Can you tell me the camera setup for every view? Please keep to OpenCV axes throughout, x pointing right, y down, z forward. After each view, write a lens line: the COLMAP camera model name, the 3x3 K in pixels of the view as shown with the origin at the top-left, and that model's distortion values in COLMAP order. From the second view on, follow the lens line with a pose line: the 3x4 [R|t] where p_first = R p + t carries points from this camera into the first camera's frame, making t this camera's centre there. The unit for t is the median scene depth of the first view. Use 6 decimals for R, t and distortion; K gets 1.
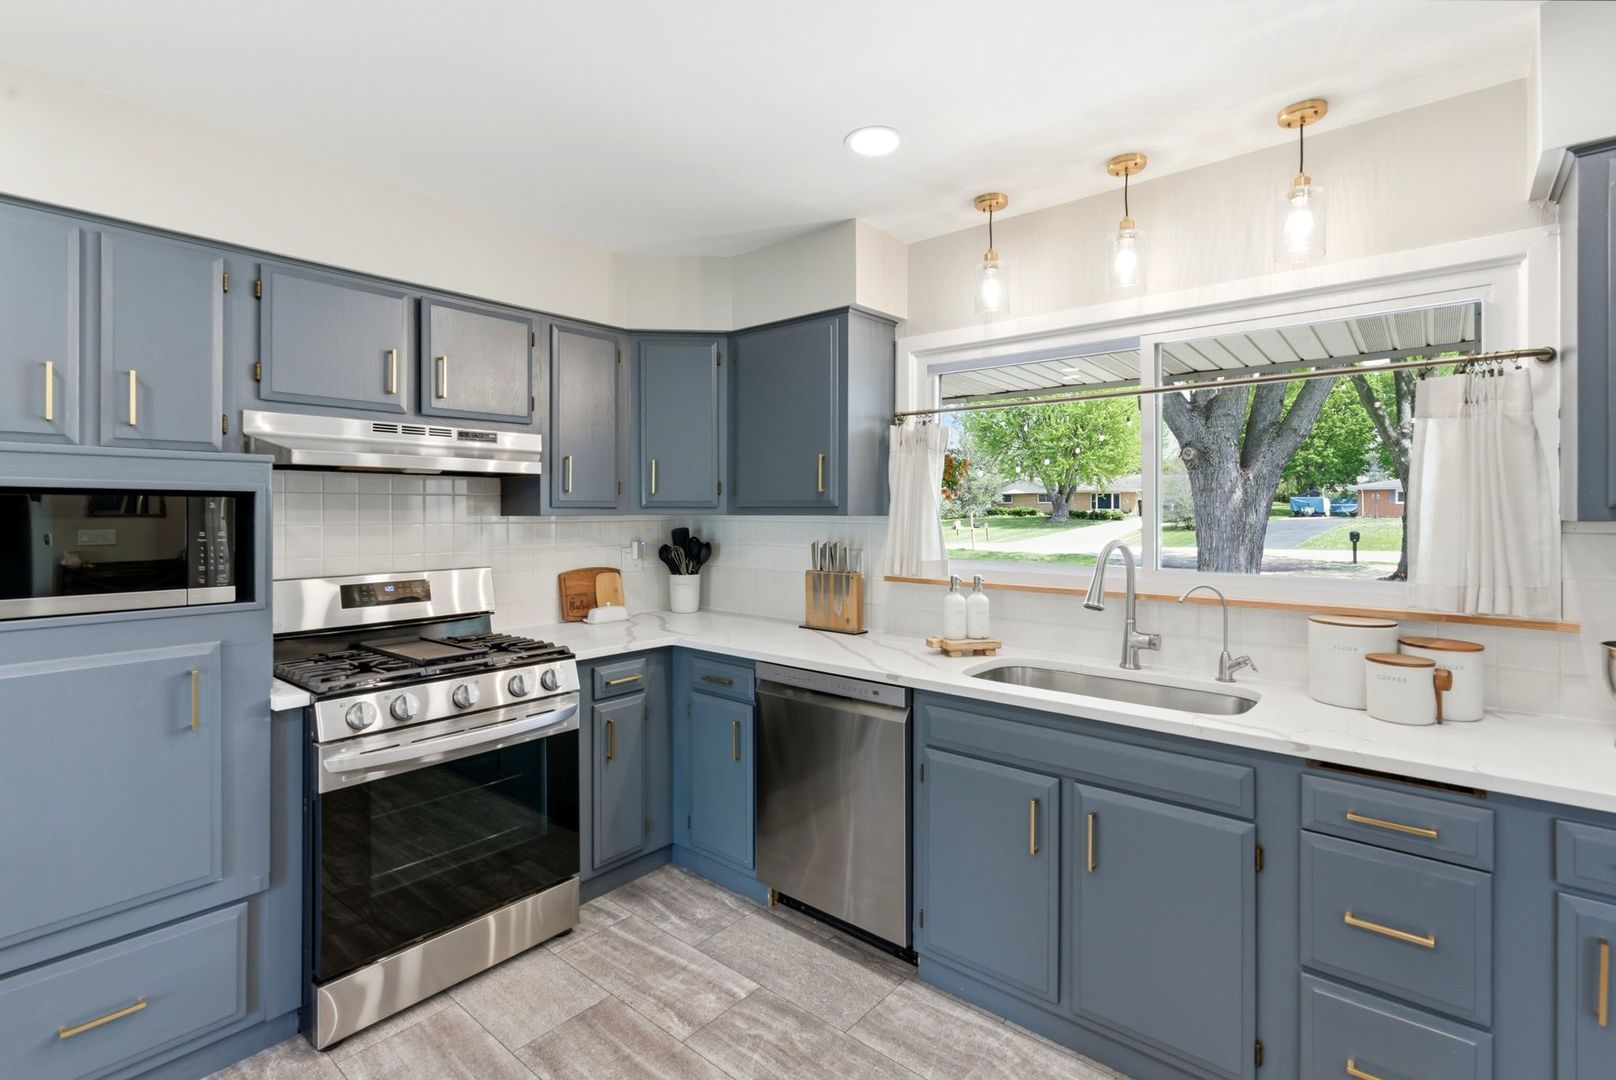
lens RADIAL K [[741.3, 0, 809.8], [0, 741.3, 511.8], [0, 0, 1]] dist [-0.004620, -0.001106]
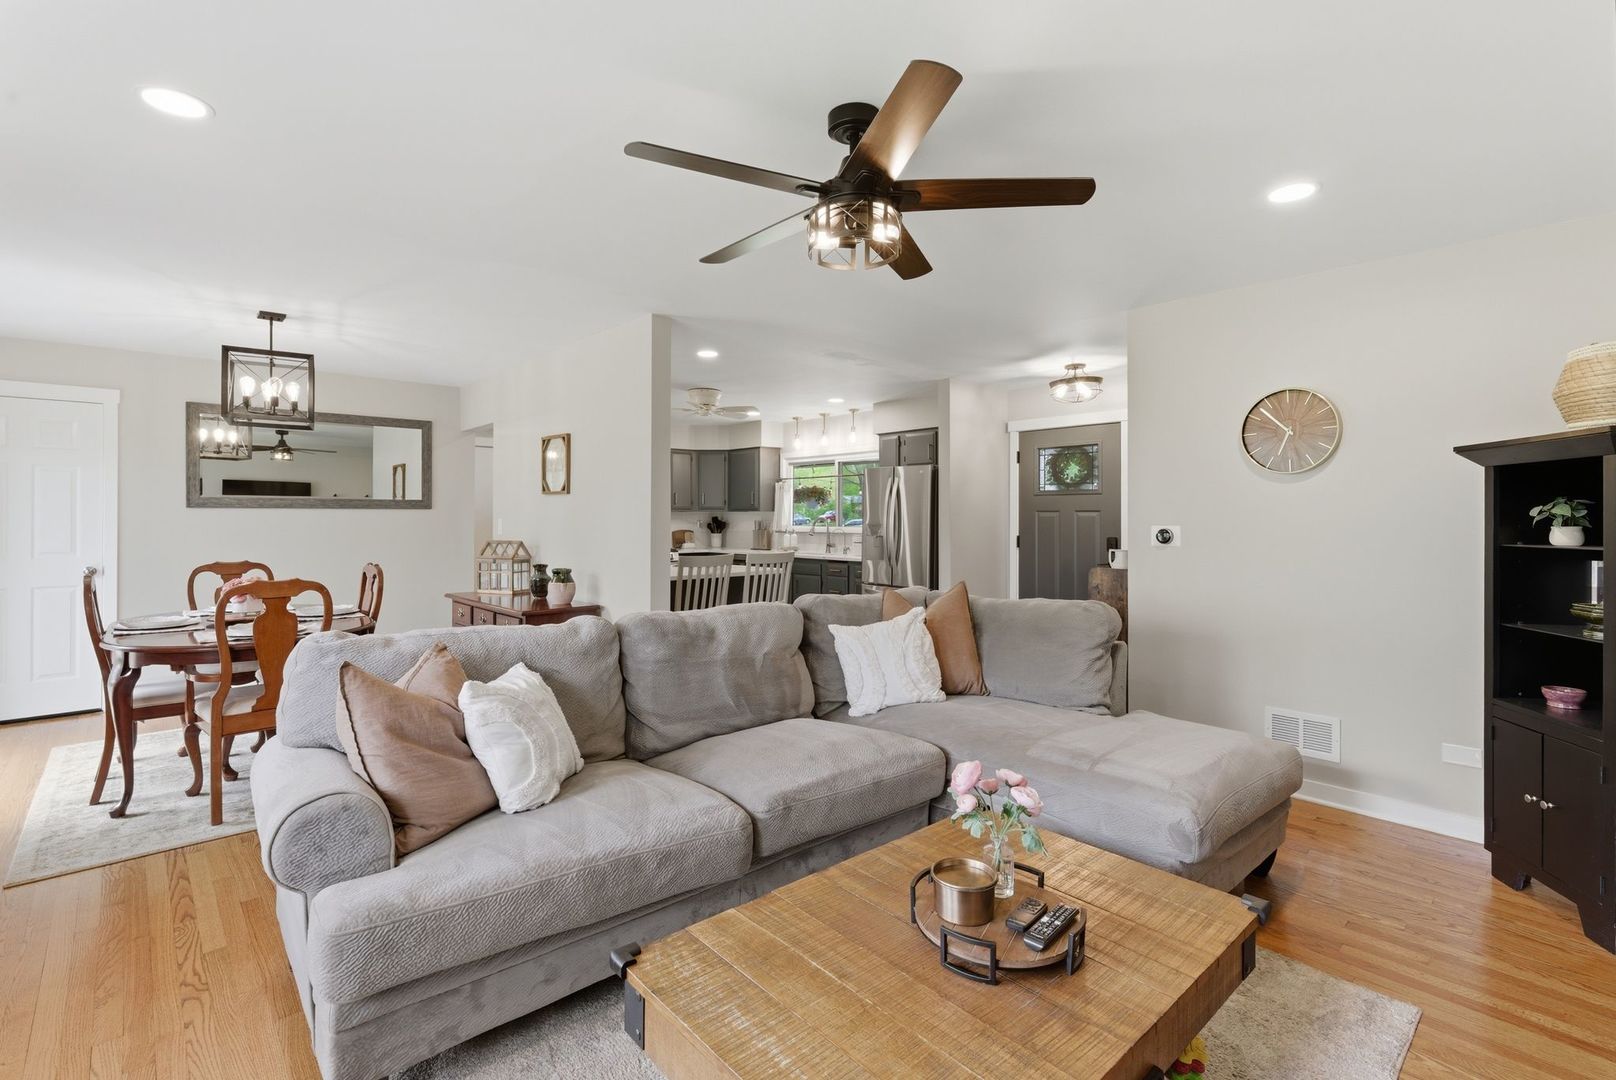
lens RADIAL K [[741.3, 0, 804.2], [0, 741.3, 528.1], [0, 0, 1]] dist [-0.004620, -0.001106]
pose [[0.990819, 0.005243, -0.135094, 0.612230], [-0.004578, 0.999976, 0.005235, 0.055029], [0.135119, -0.004568, 0.990819, -1.960668]]
